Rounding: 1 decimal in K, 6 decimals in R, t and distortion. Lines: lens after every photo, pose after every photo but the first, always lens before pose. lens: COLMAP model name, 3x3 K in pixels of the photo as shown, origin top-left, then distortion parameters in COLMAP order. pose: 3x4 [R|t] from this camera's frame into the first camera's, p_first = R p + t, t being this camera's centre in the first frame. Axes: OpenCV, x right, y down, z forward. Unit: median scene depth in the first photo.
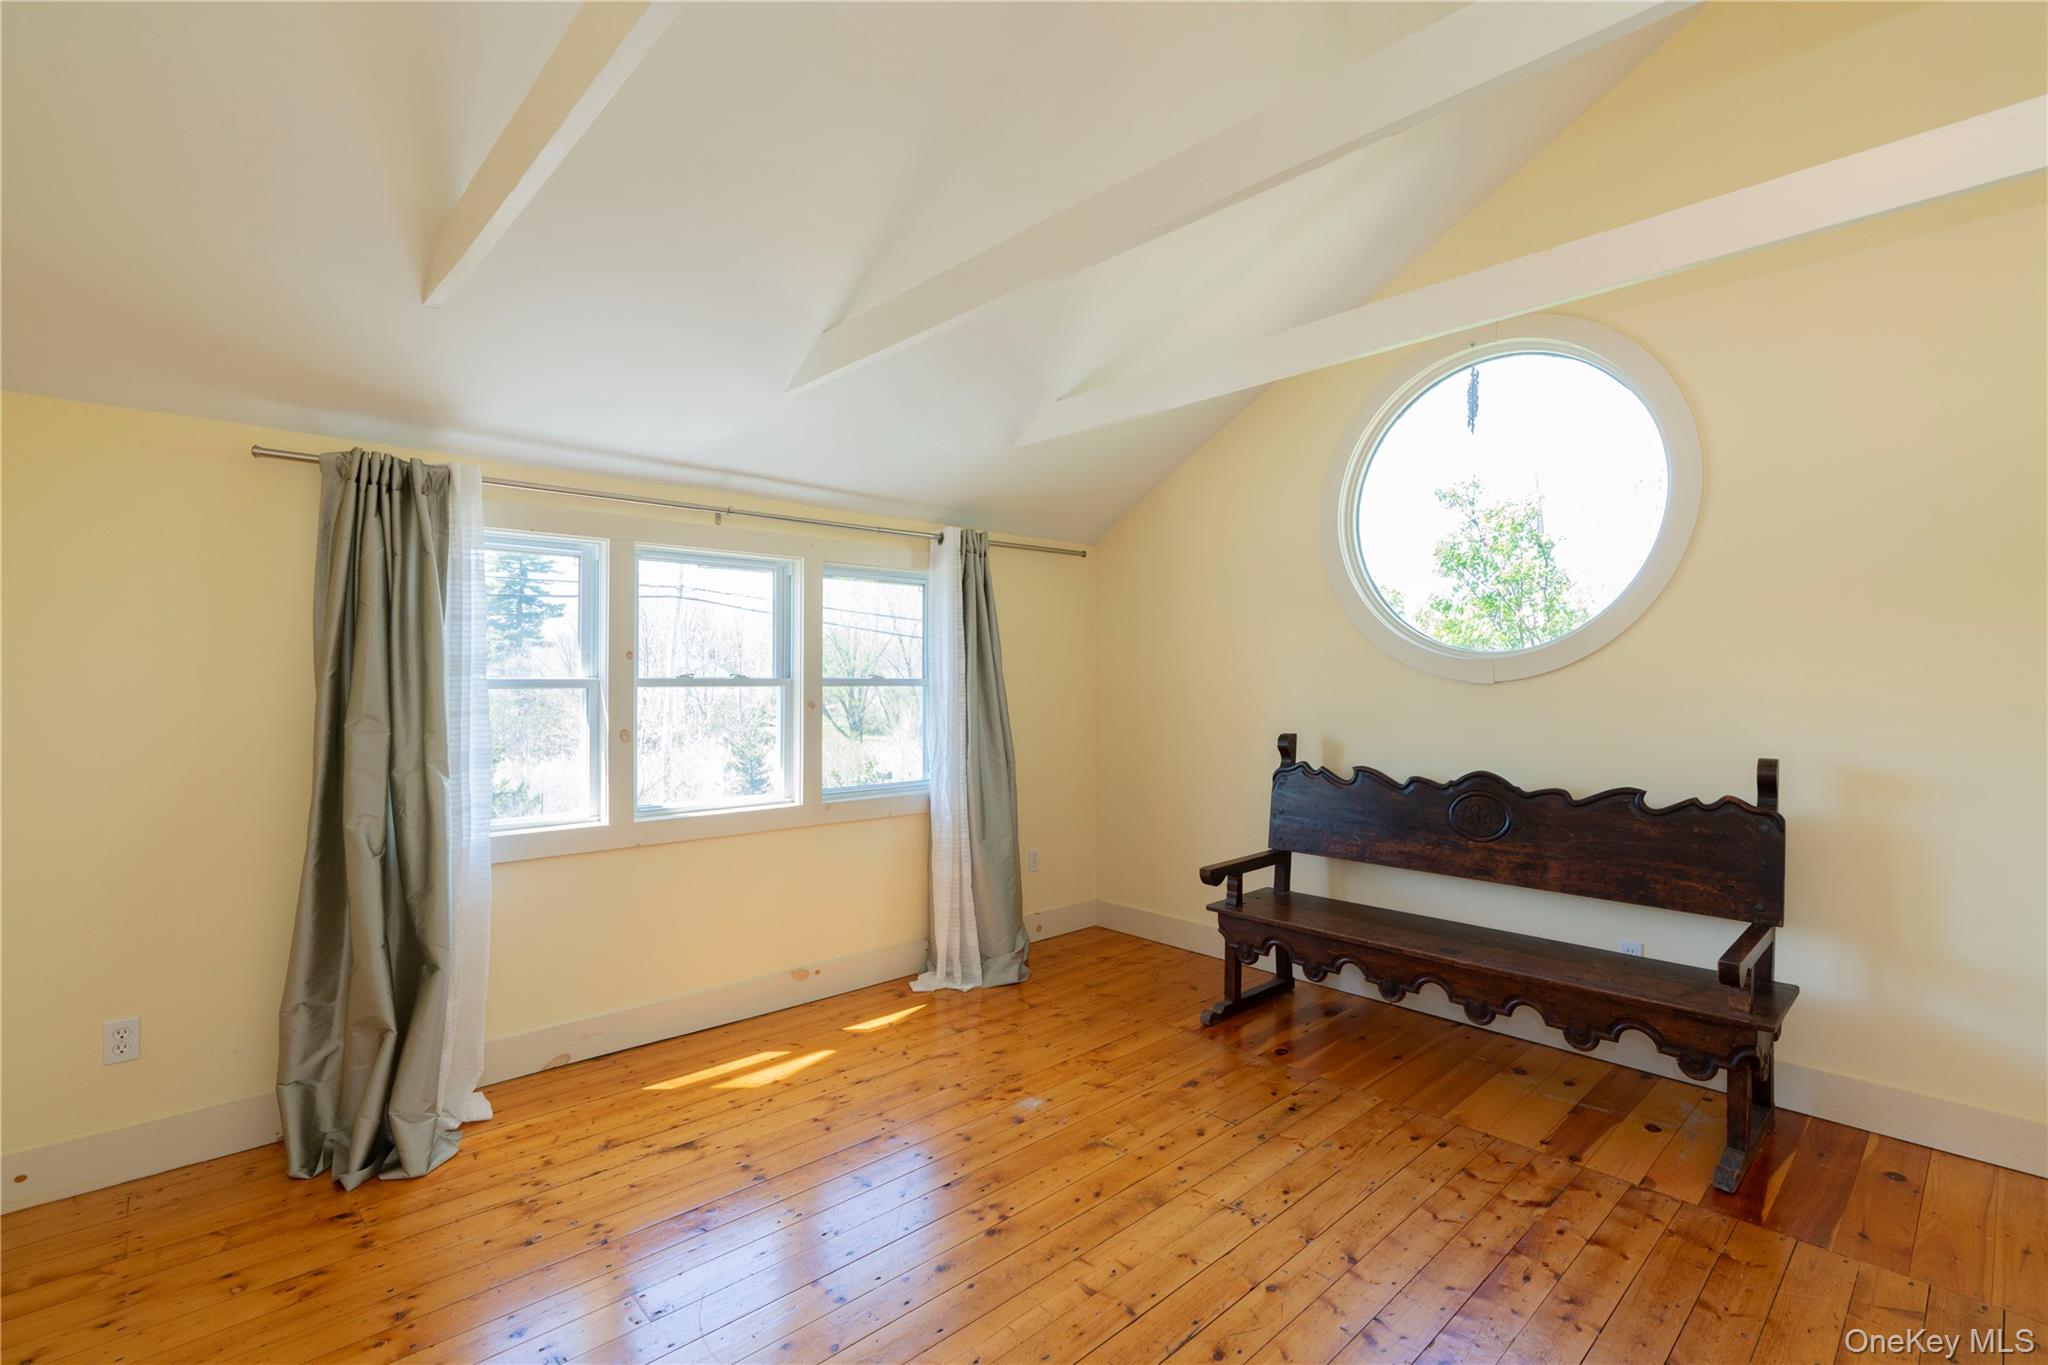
lens RADIAL K [[932.1, 0, 1021.6], [0, 932.1, 678.9], [0, 0, 1]] dist [-0.009827, 0.001826]
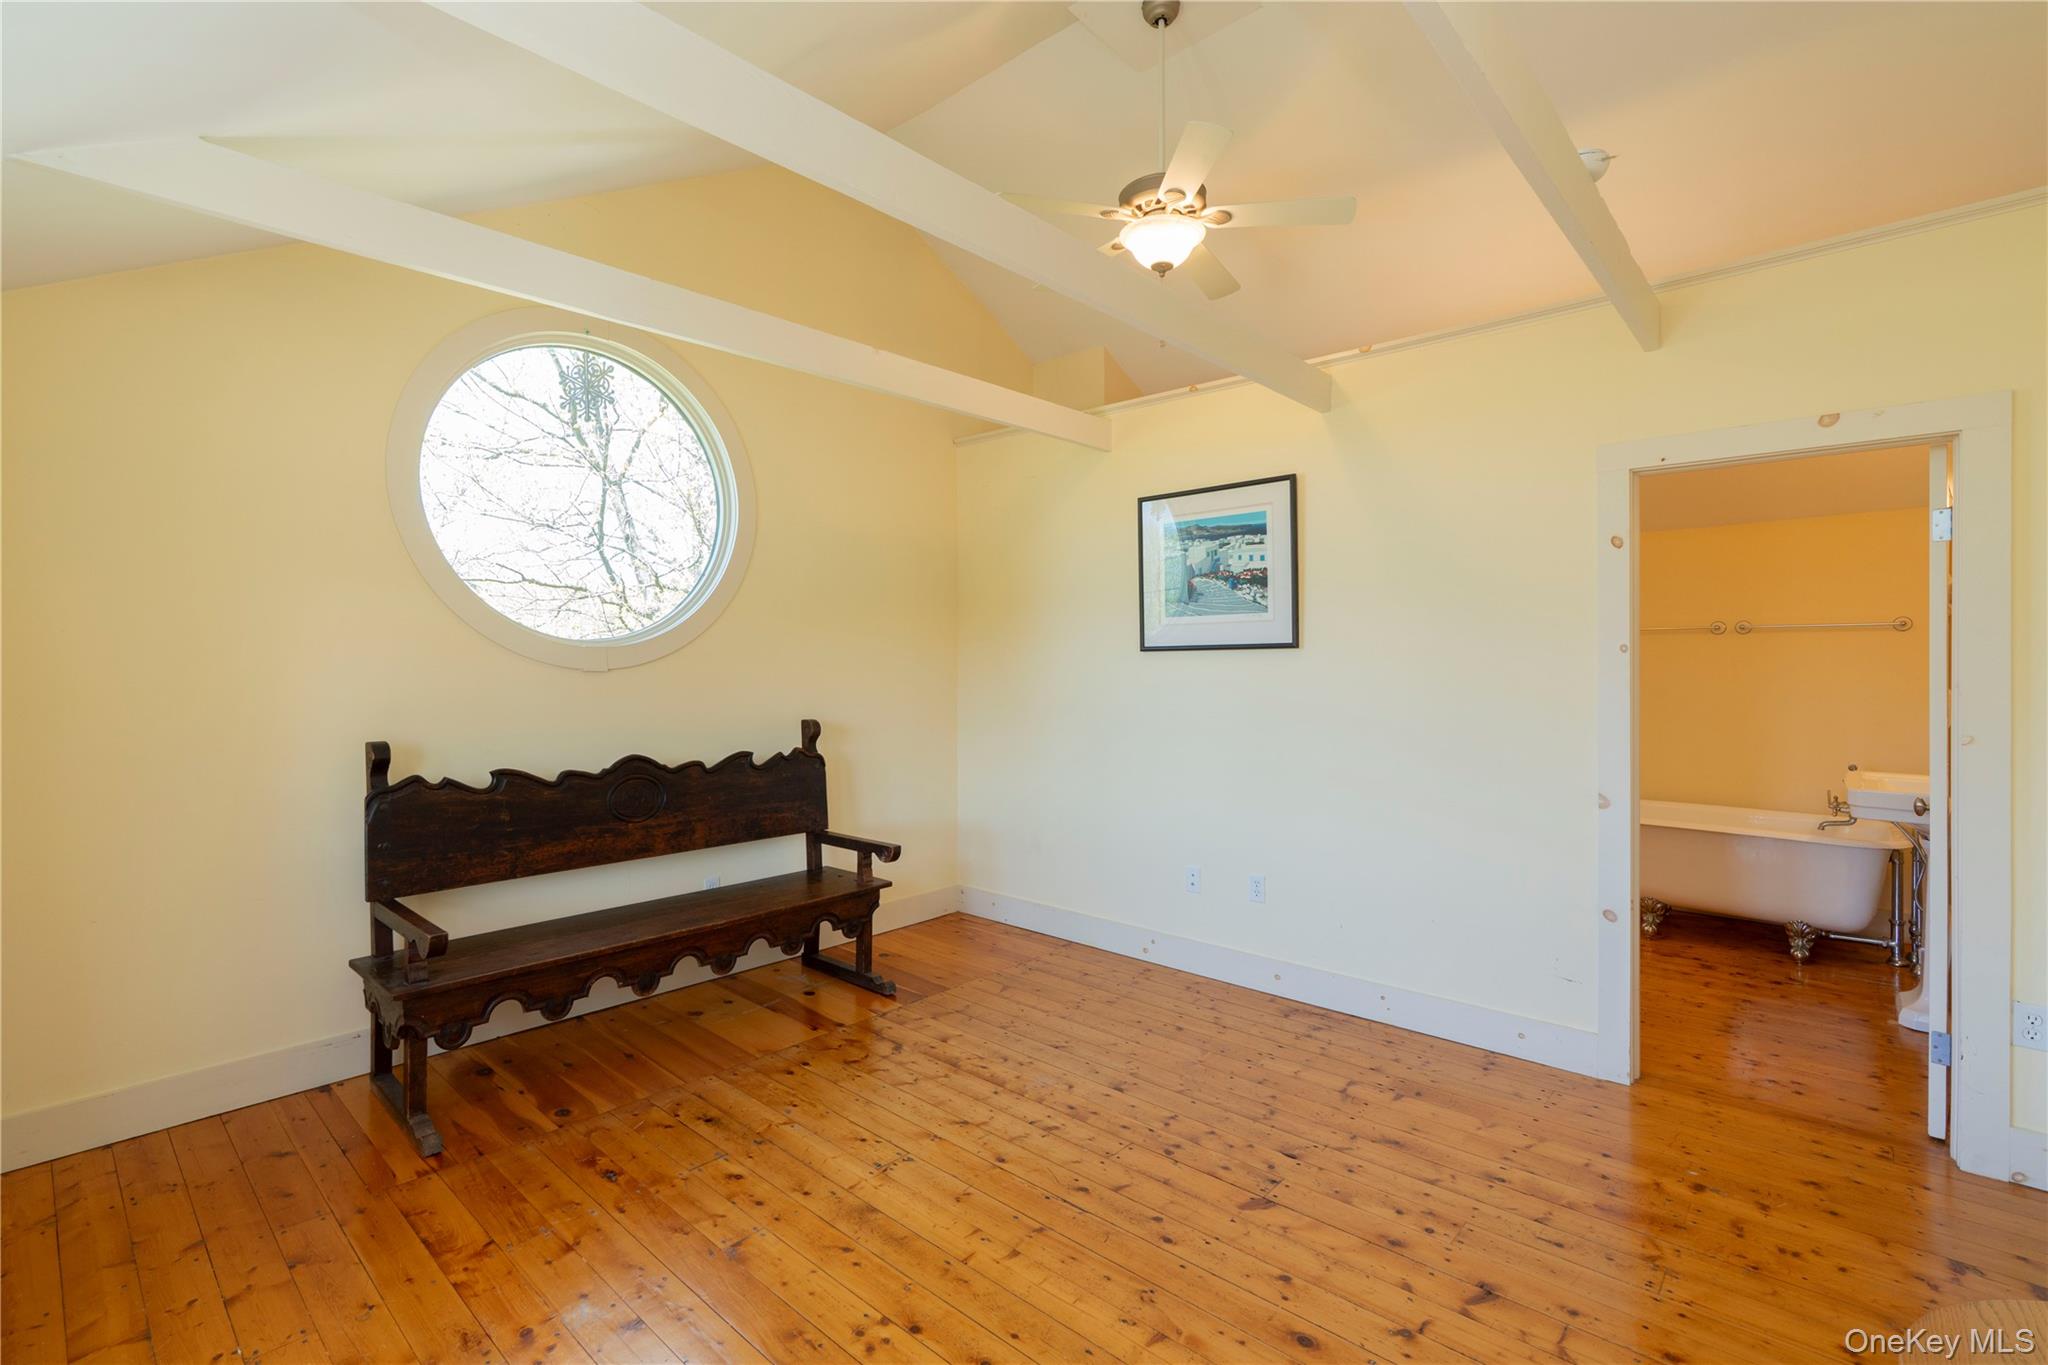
lens RADIAL K [[932.1, 0, 1021.3], [0, 932.1, 675.9], [0, 0, 1]] dist [-0.009827, 0.001826]
pose [[-0.084456, -0.010911, 0.996367, -0.620937], [0.009659, 0.999884, 0.011768, 0.002782], [-0.996380, 0.010618, -0.084341, 0.701081]]
